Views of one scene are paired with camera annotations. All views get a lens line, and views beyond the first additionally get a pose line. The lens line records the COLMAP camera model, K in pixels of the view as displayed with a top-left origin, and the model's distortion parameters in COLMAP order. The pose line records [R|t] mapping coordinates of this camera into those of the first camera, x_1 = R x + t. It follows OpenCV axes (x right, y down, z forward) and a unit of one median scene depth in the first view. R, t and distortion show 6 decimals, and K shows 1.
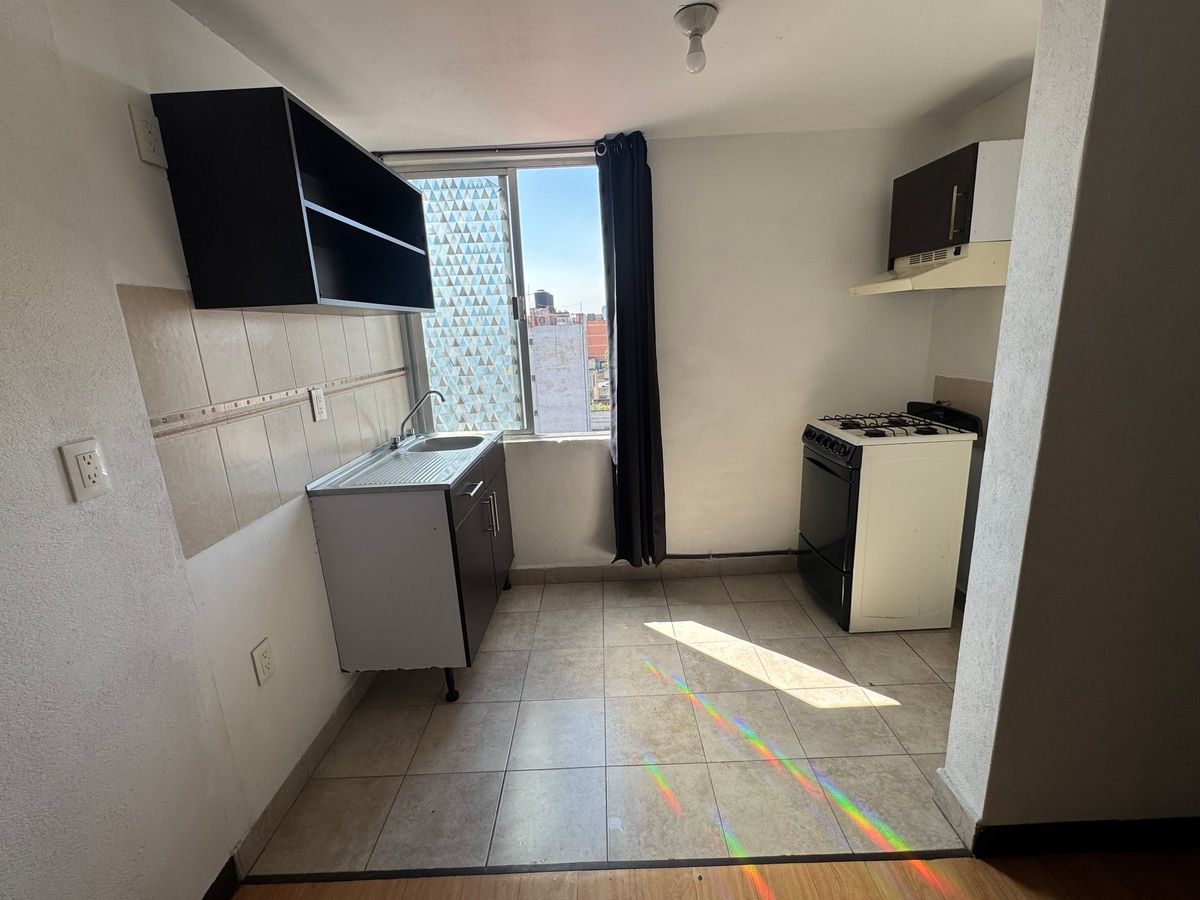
lens RADIAL K [[518.5, 0, 600.0], [0, 518.5, 450.0], [0, 0, 1]] dist [-0.000348, -0.000085]
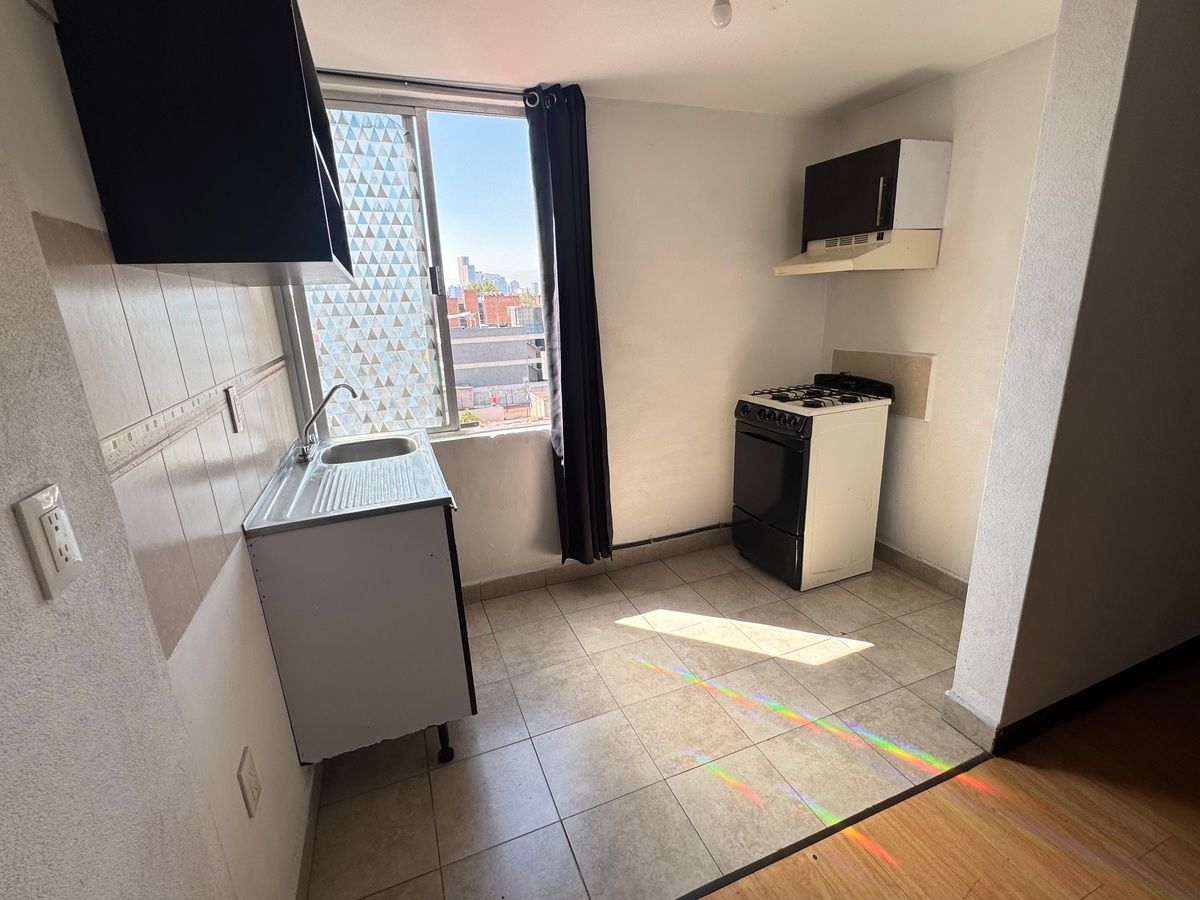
lens RADIAL K [[540.0, 0, 598.2], [0, 540.0, 451.4], [0, 0, 1]] dist [0.000592, 0.000289]
pose [[0.930522, -0.090450, 0.354890, -0.285222], [0.082076, 0.995878, 0.038614, -0.014262], [-0.356919, -0.006803, 0.934110, 0.107271]]
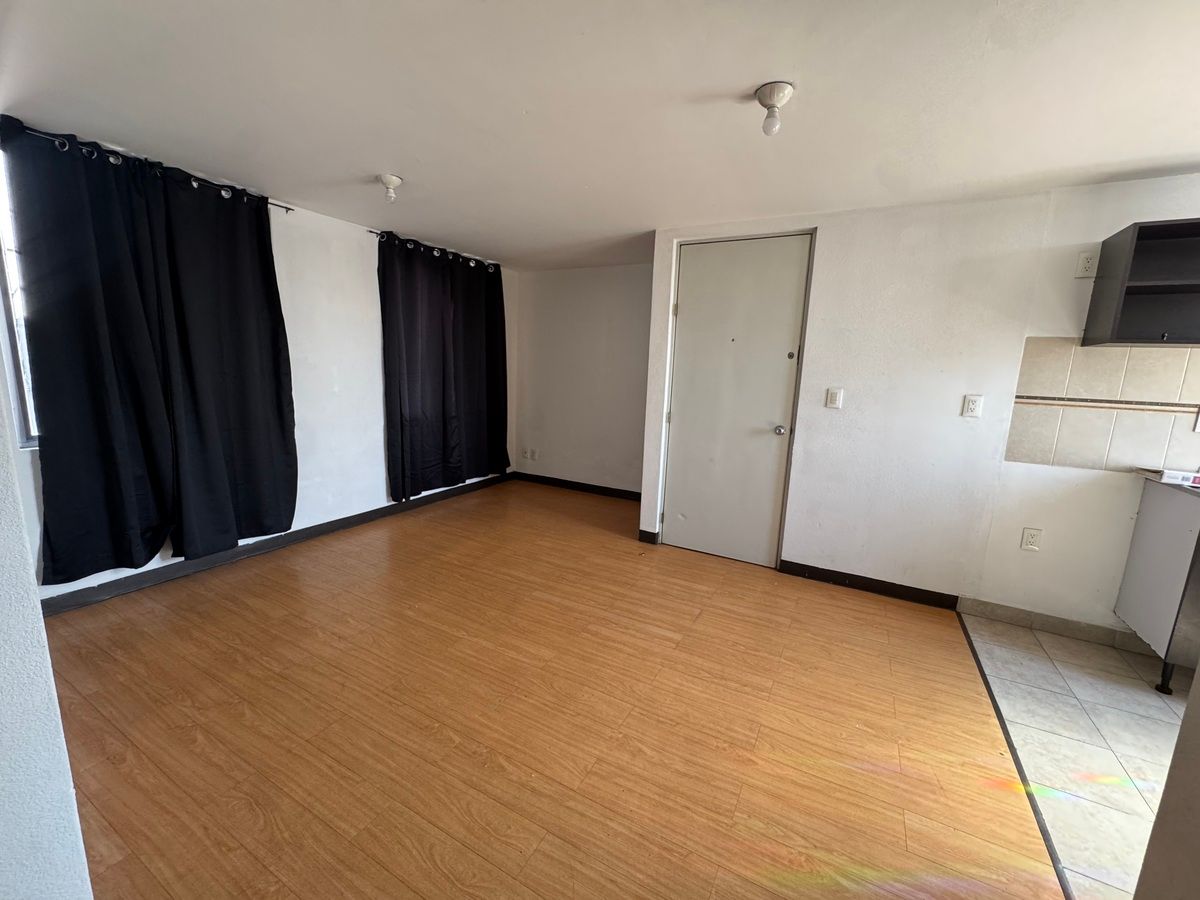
lens RADIAL K [[478.7, 0, 600.0], [0, 478.7, 450.0], [0, 0, 1]] dist [-0.002640, 0.000103]
pose [[-0.476752, 0.179157, -0.860587, 0.952844], [-0.216592, 0.924885, 0.312531, -0.049185], [0.851936, 0.335397, -0.402137, 0.189669]]
